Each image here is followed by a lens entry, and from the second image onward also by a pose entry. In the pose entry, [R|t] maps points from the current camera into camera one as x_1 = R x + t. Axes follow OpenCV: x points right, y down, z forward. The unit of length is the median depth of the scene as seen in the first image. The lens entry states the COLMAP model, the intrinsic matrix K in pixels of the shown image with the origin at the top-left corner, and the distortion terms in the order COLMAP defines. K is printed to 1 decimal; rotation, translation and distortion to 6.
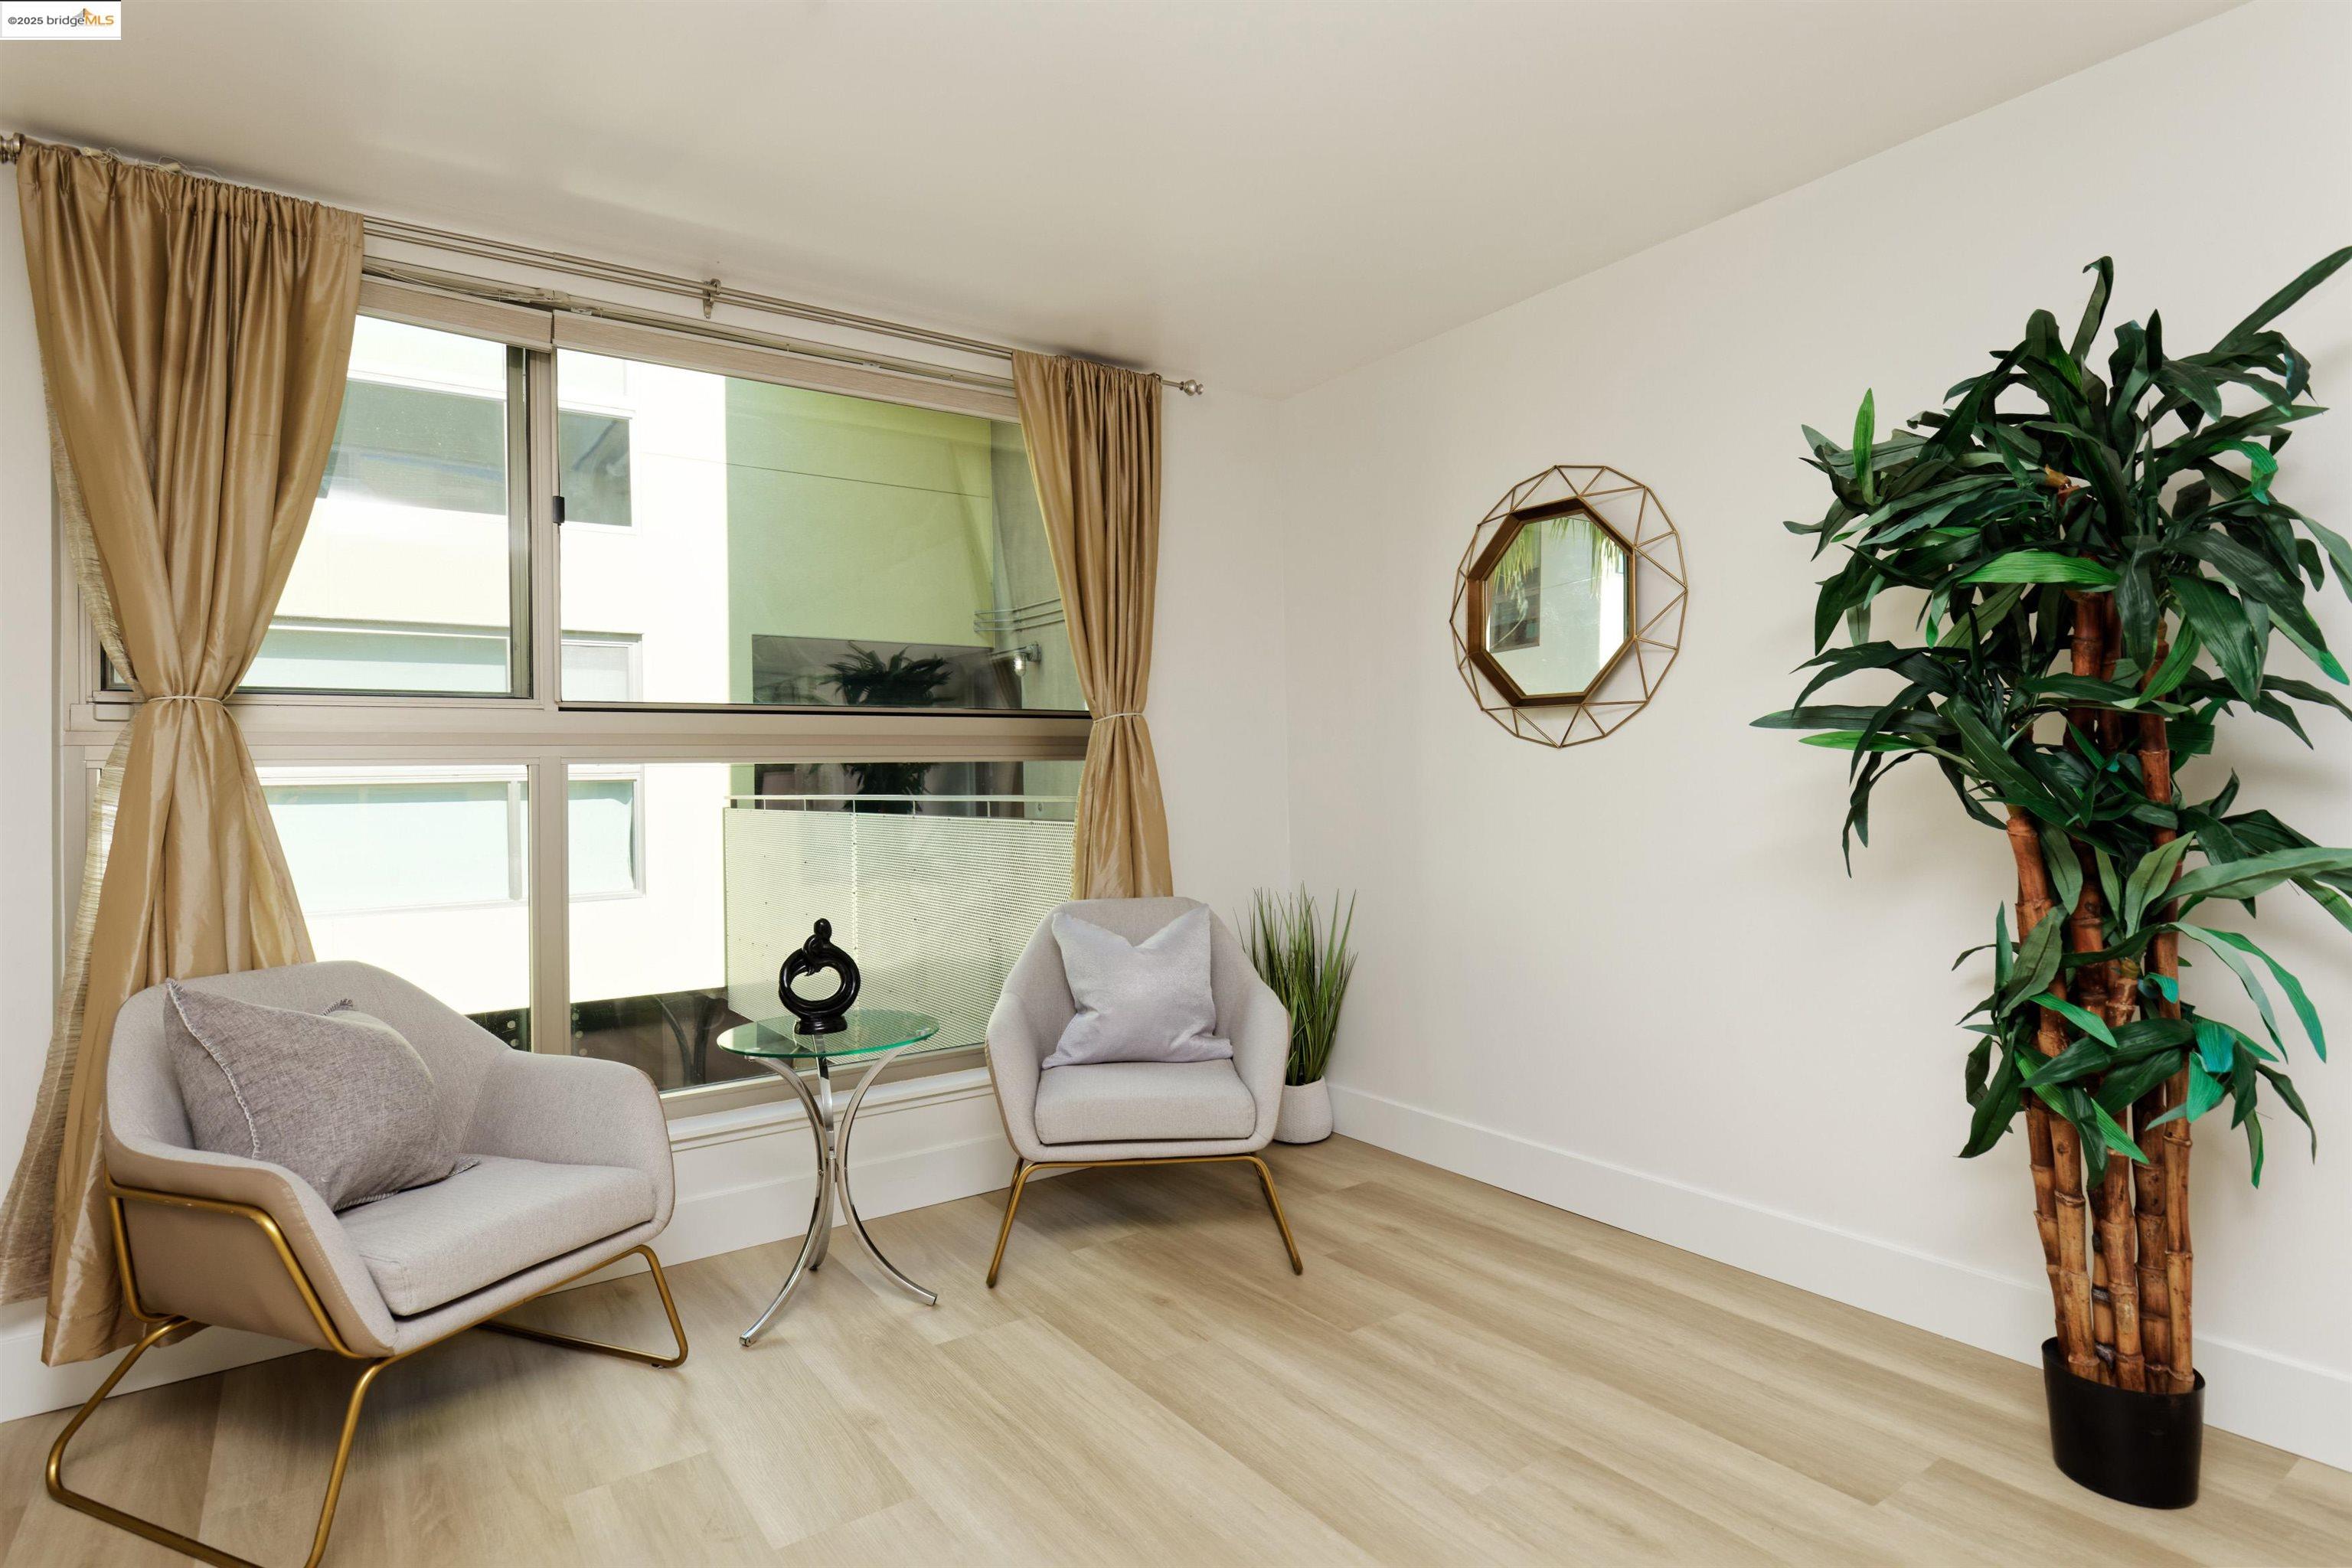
lens RADIAL K [[1348.6, 0, 1179.3], [0, 1348.6, 769.0], [0, 0, 1]] dist [-0.001359, -0.001678]
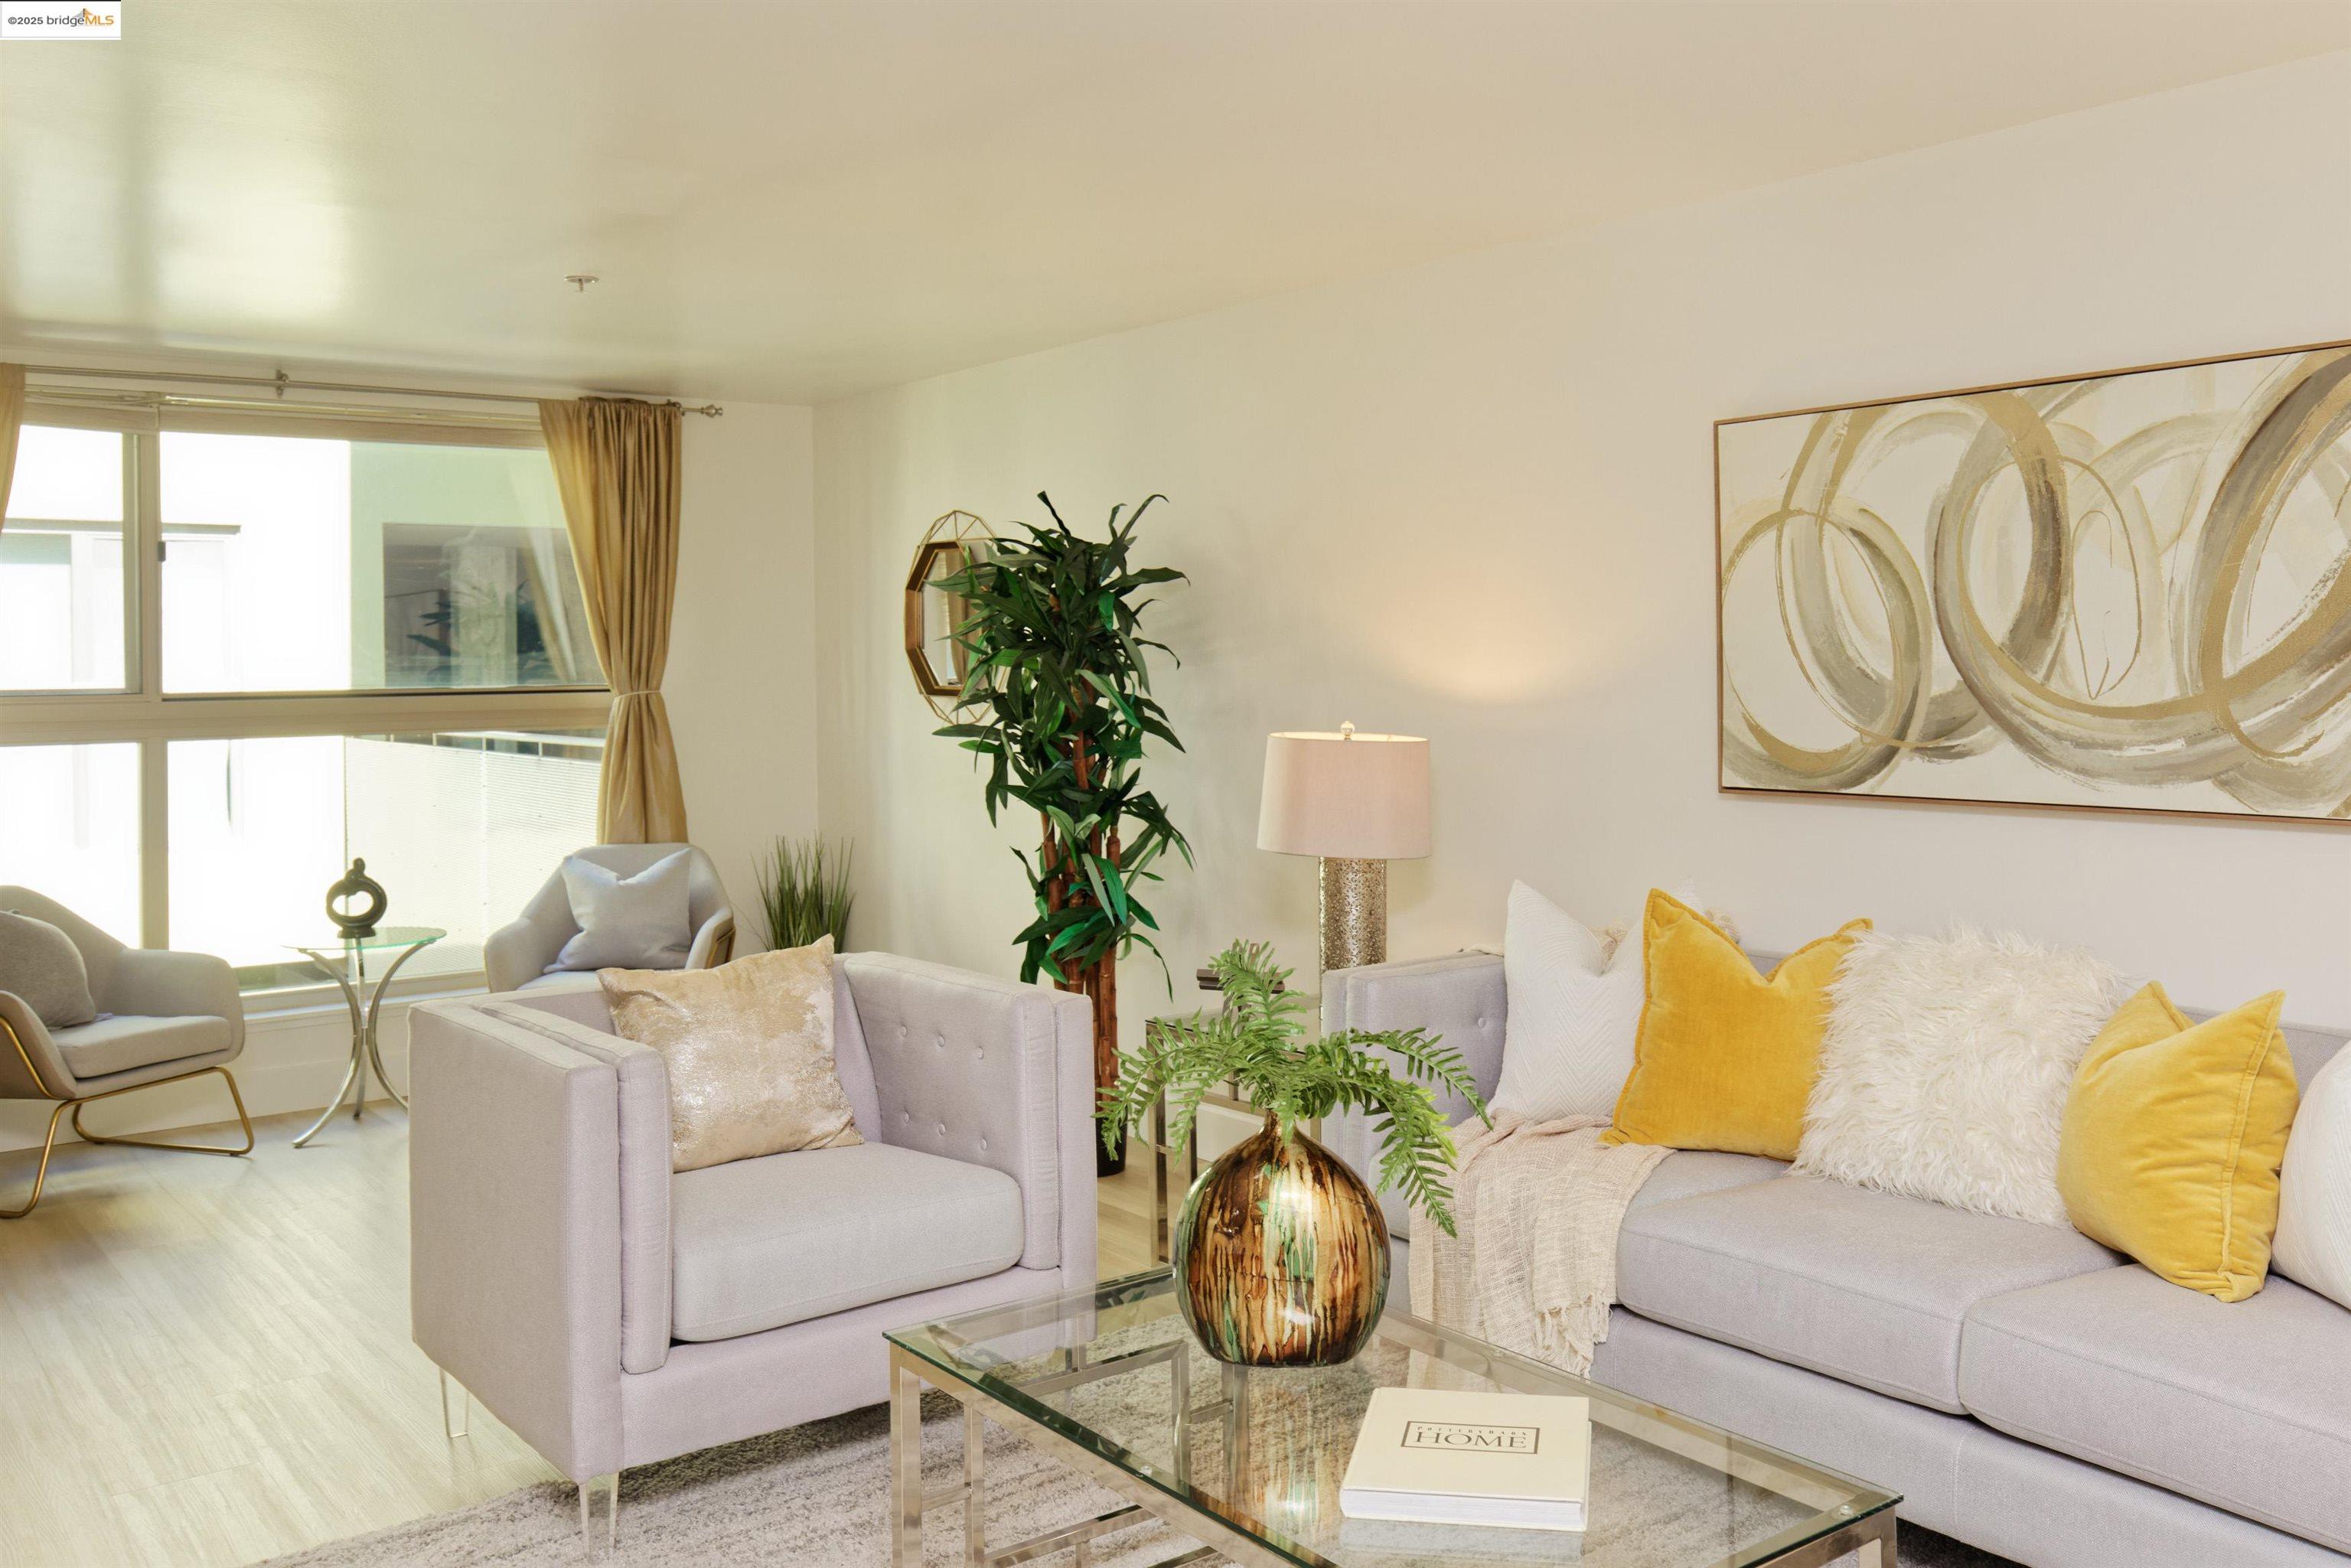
lens RADIAL K [[2104.8, 0, 1221.5], [0, 2104.8, 673.2], [0, 0, 1]] dist [0.015089, 0.006838]
pose [[0.998633, 0.005449, 0.051989, 0.480860], [-0.005872, 0.999951, 0.008001, -0.096160], [-0.051943, -0.008296, 0.998616, -1.150932]]
